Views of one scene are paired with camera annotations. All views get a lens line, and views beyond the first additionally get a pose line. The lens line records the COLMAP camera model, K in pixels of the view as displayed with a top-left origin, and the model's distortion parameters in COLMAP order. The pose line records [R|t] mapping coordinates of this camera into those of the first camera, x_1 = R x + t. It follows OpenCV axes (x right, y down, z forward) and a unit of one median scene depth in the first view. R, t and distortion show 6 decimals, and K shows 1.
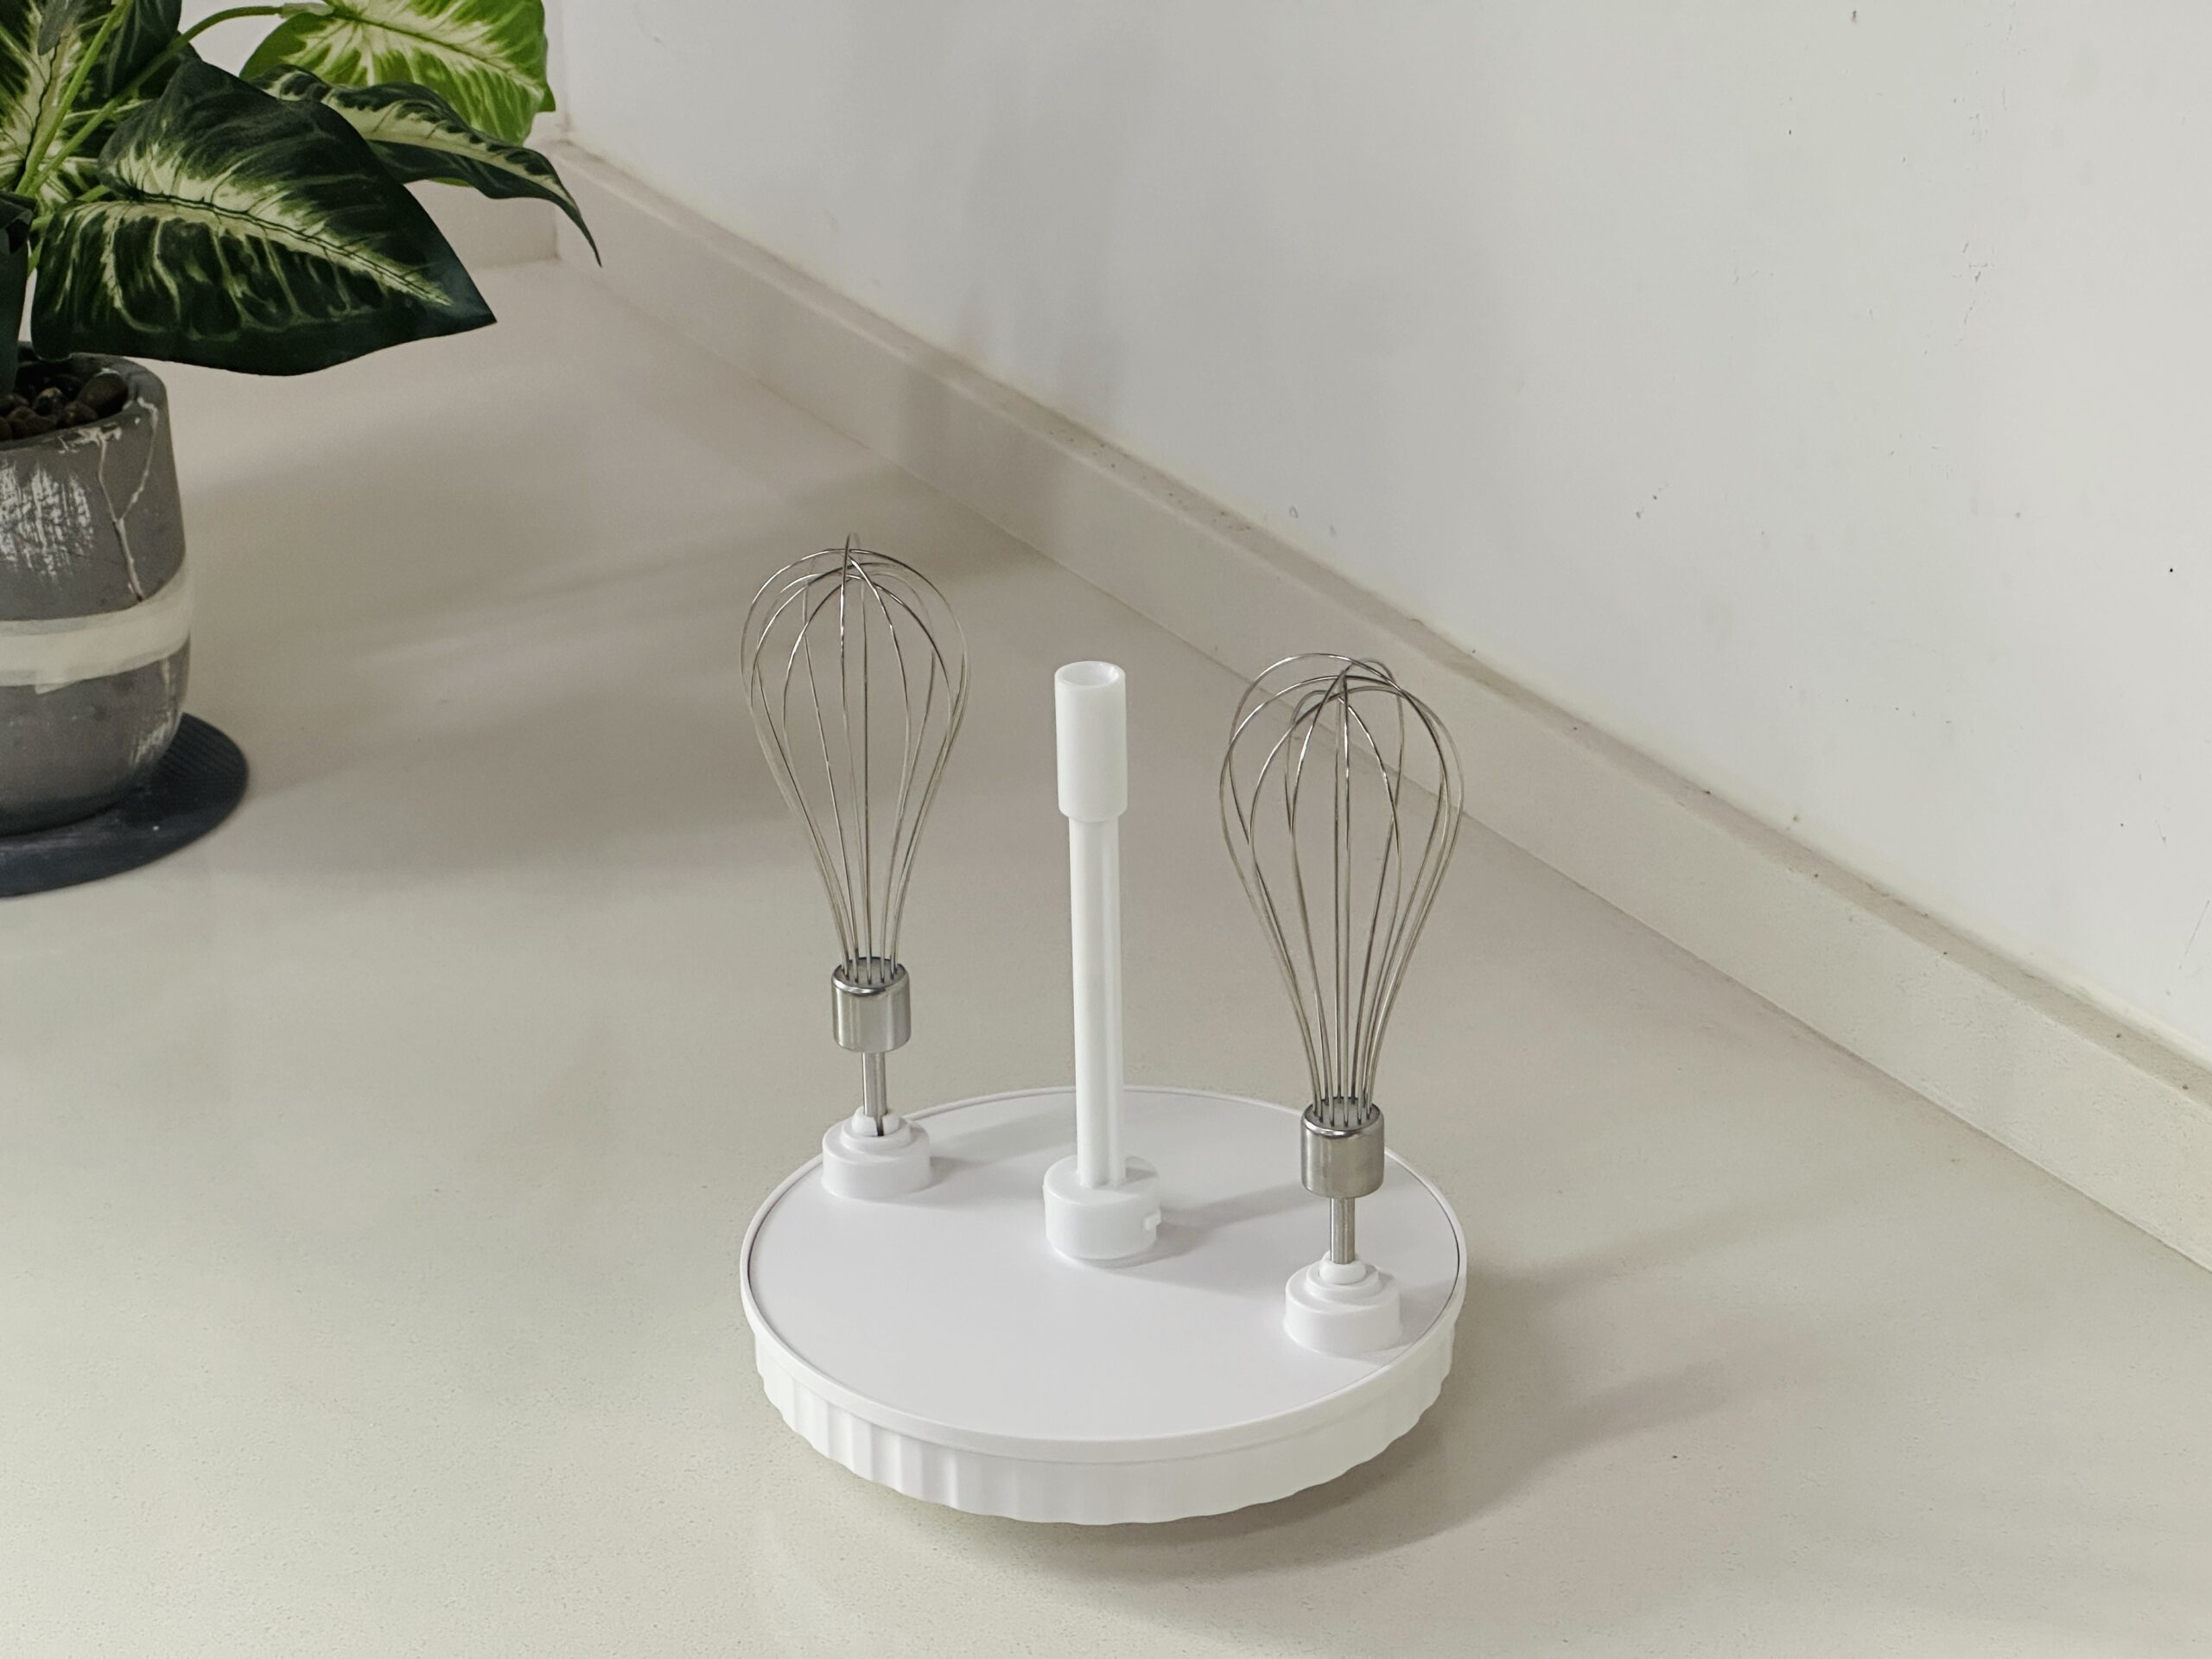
lens RADIAL K [[4977.8, 0, 1105.2], [0, 4977.8, 820.6], [0, 0, 1]] dist [0.314764, 0.000000]
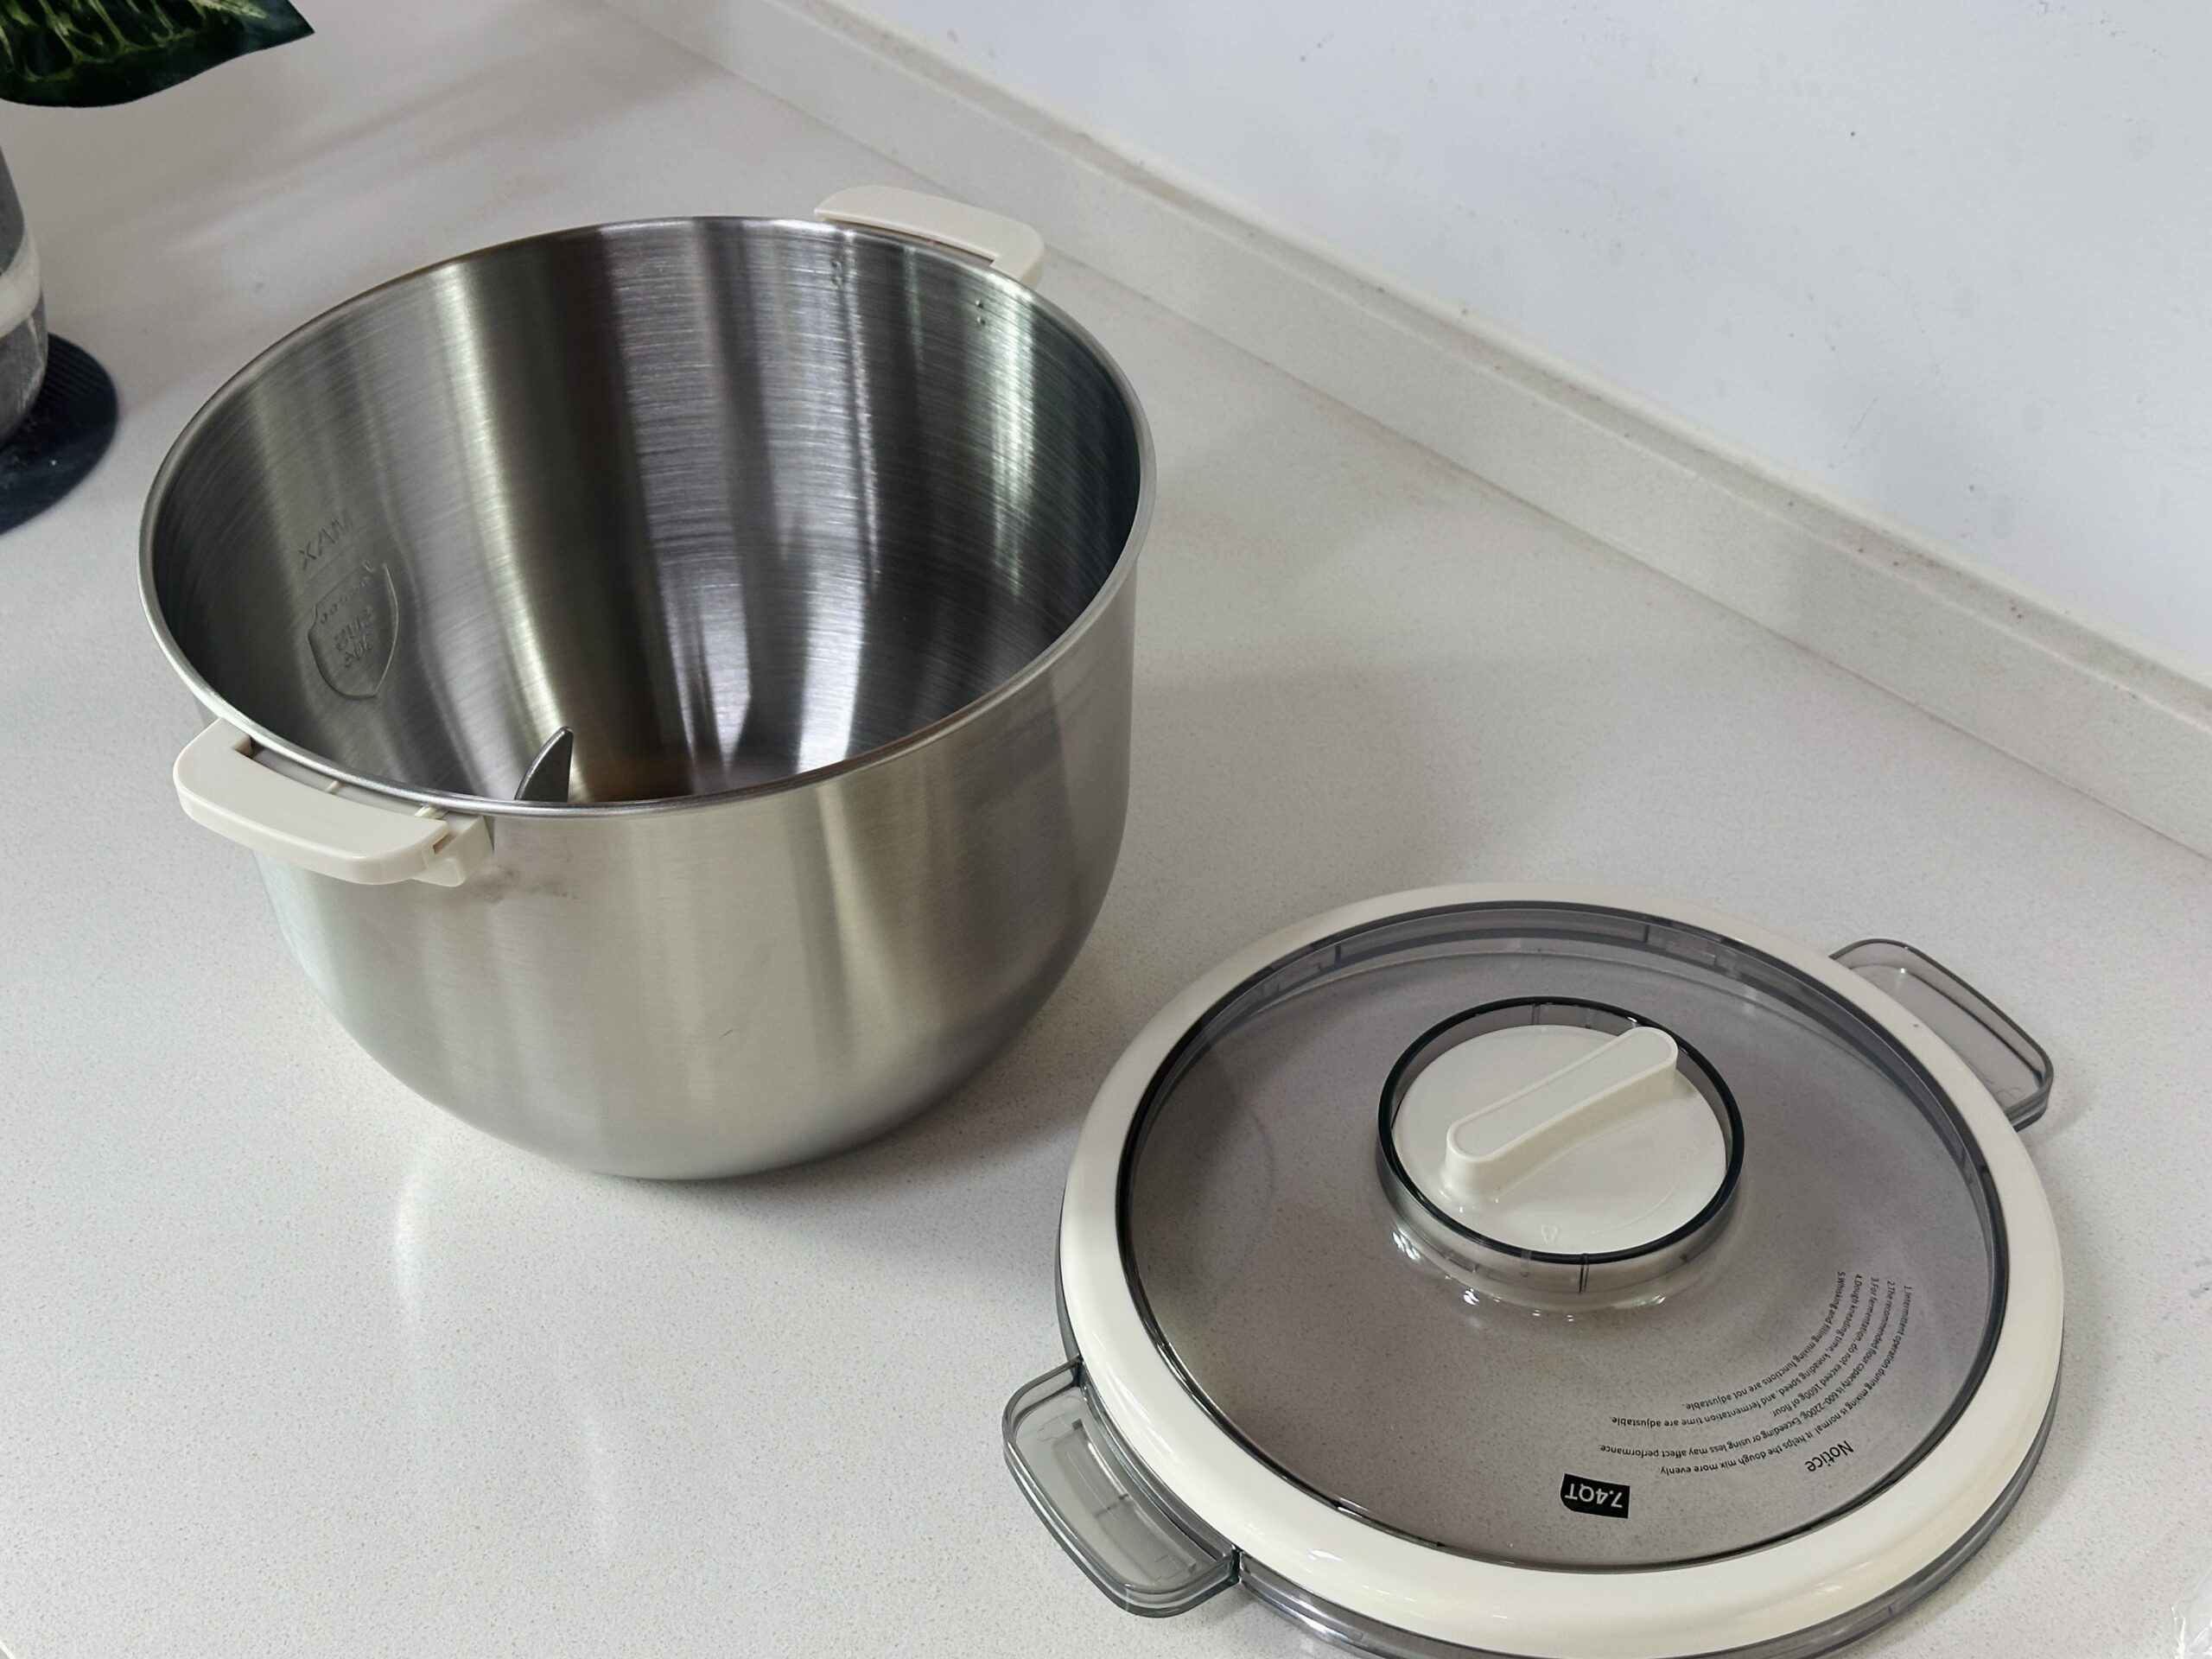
lens RADIAL K [[3096.0, 0, 1105.9], [0, 3096.0, 828.2], [0, 0, 1]] dist [0.081100, 0.000000]
pose [[0.971198, -0.168067, 0.168904, -0.097206], [0.108711, 0.943324, 0.313563, -0.129655], [-0.212031, -0.286170, 0.934425, 0.274622]]
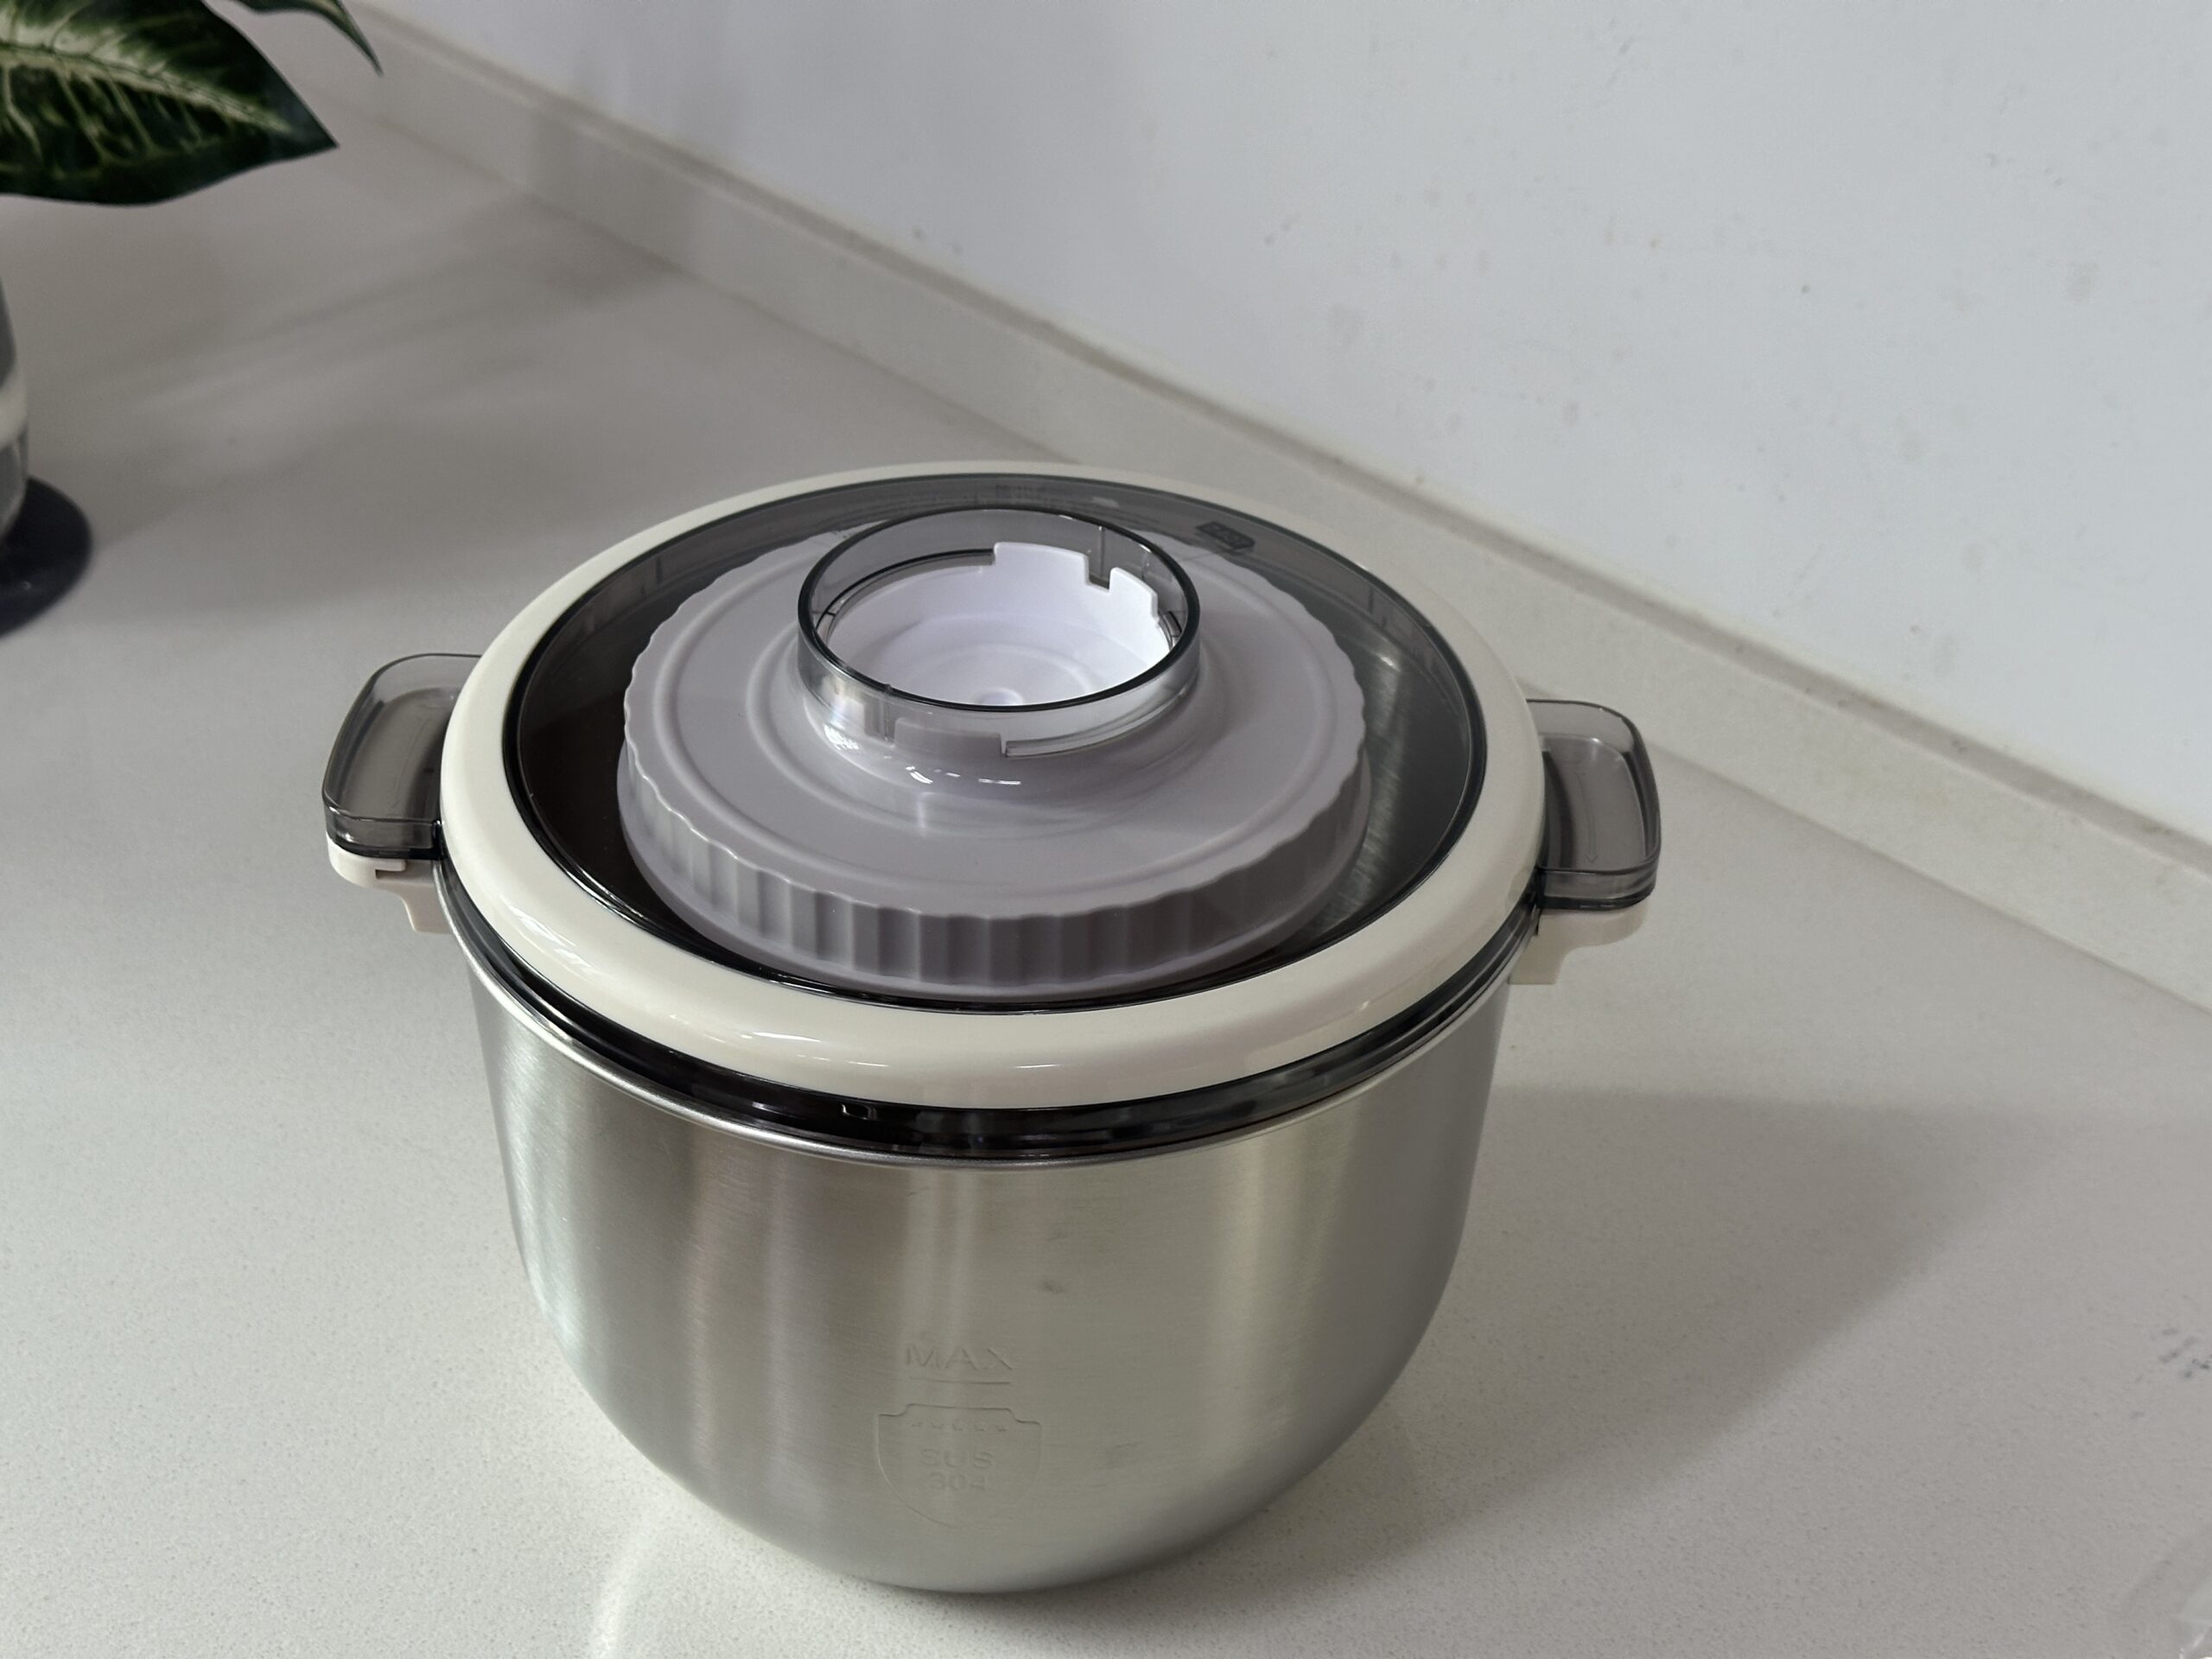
lens RADIAL K [[3090.1, 0, 1108.3], [0, 3090.1, 851.8], [0, 0, 1]] dist [0.081330, 0.000000]
pose [[0.961674, -0.119942, 0.246570, -0.145590], [0.070410, 0.977120, 0.200697, -0.072063], [-0.265000, -0.175644, 0.948116, 0.256362]]
